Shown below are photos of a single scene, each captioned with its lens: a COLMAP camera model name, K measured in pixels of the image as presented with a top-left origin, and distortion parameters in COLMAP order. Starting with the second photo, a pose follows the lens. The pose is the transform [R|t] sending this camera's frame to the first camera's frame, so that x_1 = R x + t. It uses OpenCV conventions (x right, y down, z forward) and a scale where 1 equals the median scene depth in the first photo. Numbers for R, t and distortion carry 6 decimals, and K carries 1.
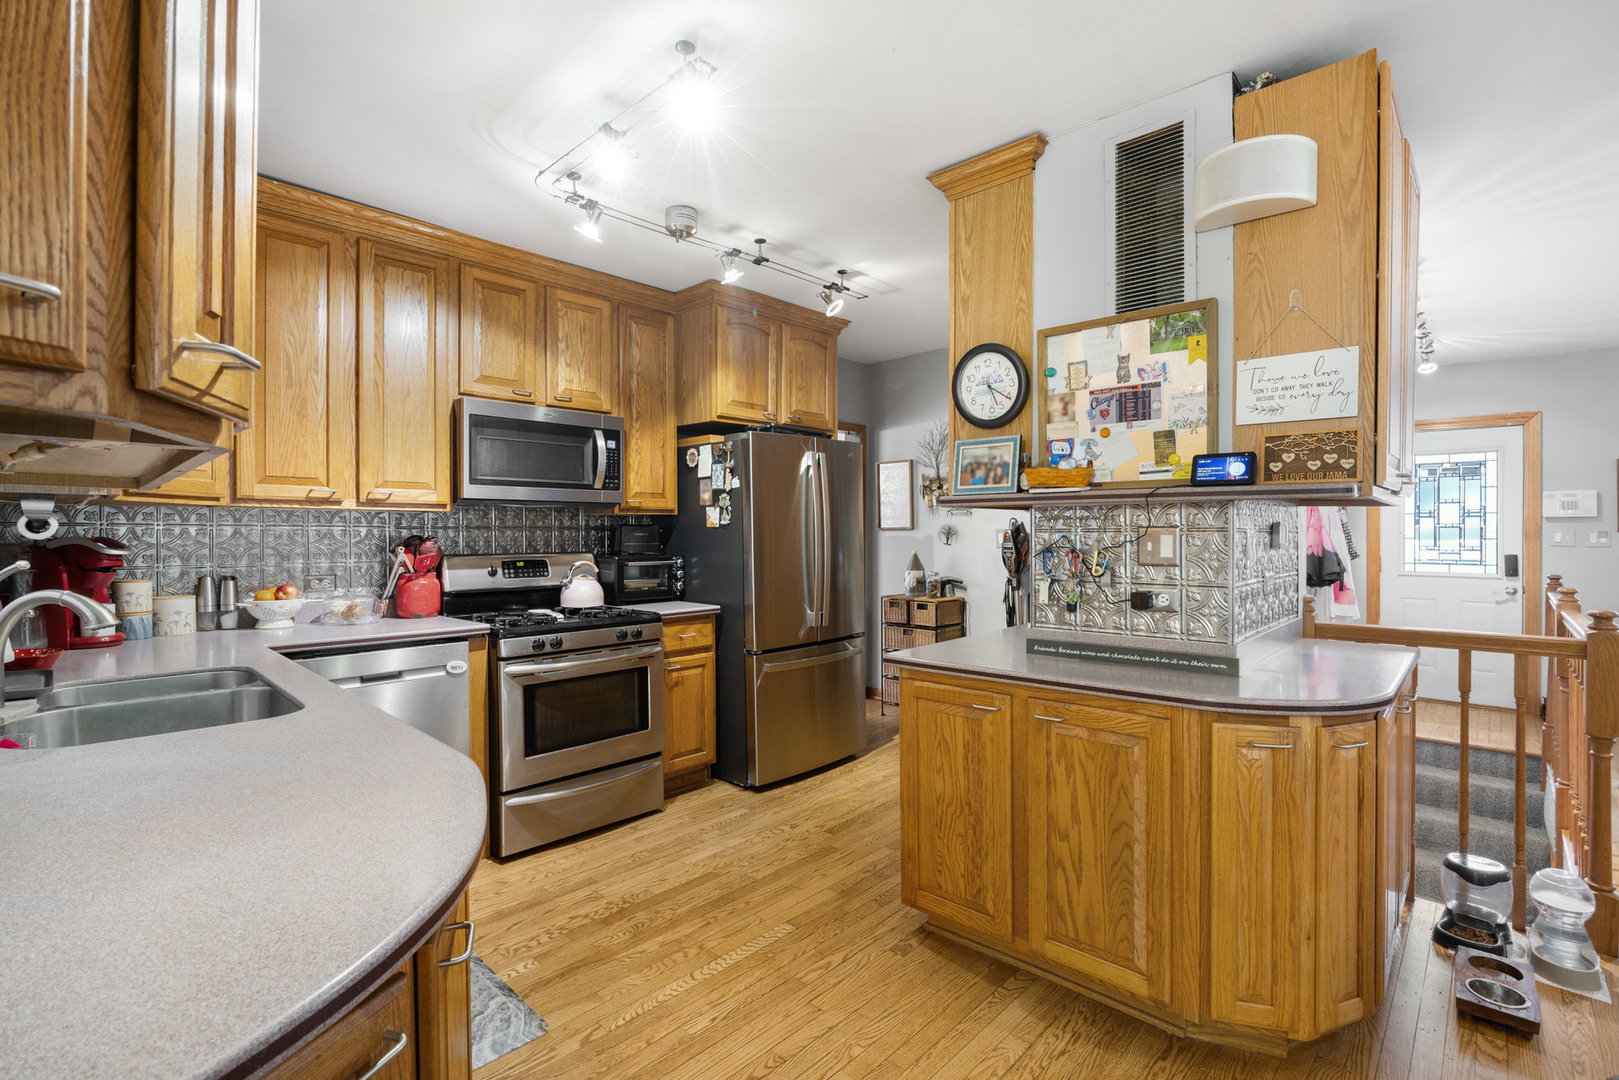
lens RADIAL K [[732.2, 0, 811.2], [0, 732.2, 540.8], [0, 0, 1]] dist [-0.018796, 0.000146]
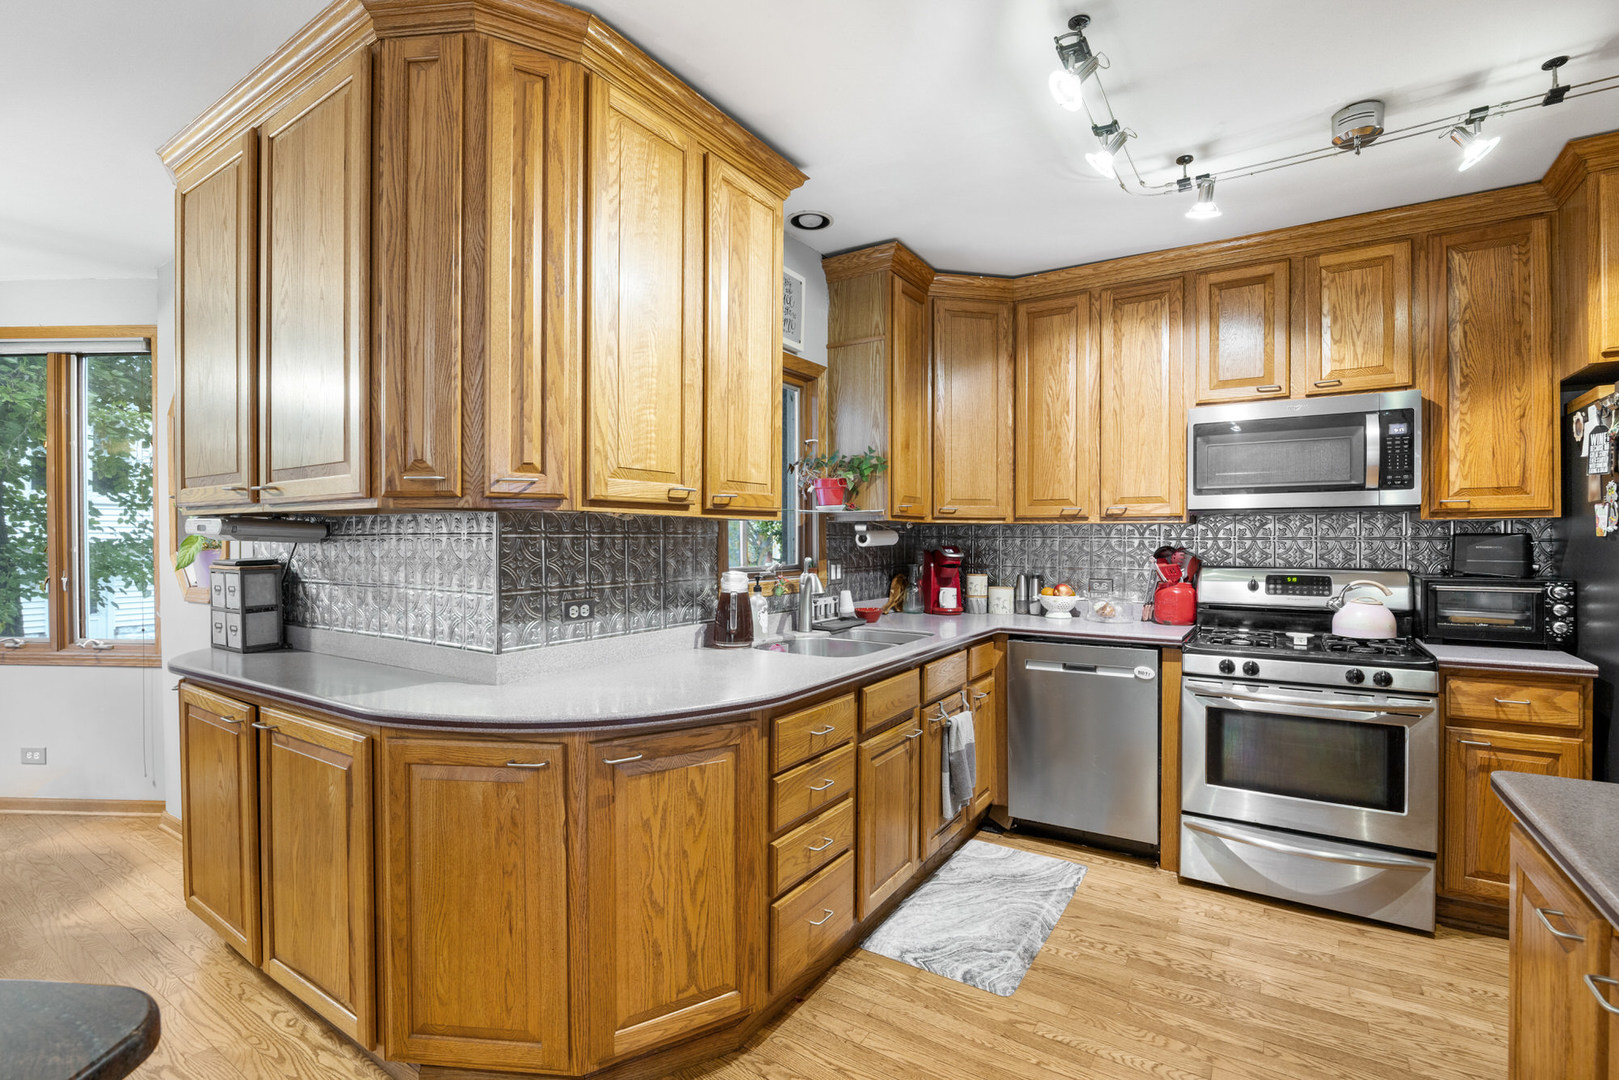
lens RADIAL K [[732.2, 0, 811.7], [0, 732.2, 542.9], [0, 0, 1]] dist [-0.018796, 0.000146]
pose [[0.192270, 0.002657, -0.981339, 0.401079], [-0.014233, 0.999899, -0.000081, -0.004926], [0.981239, 0.013983, 0.192288, 0.295764]]
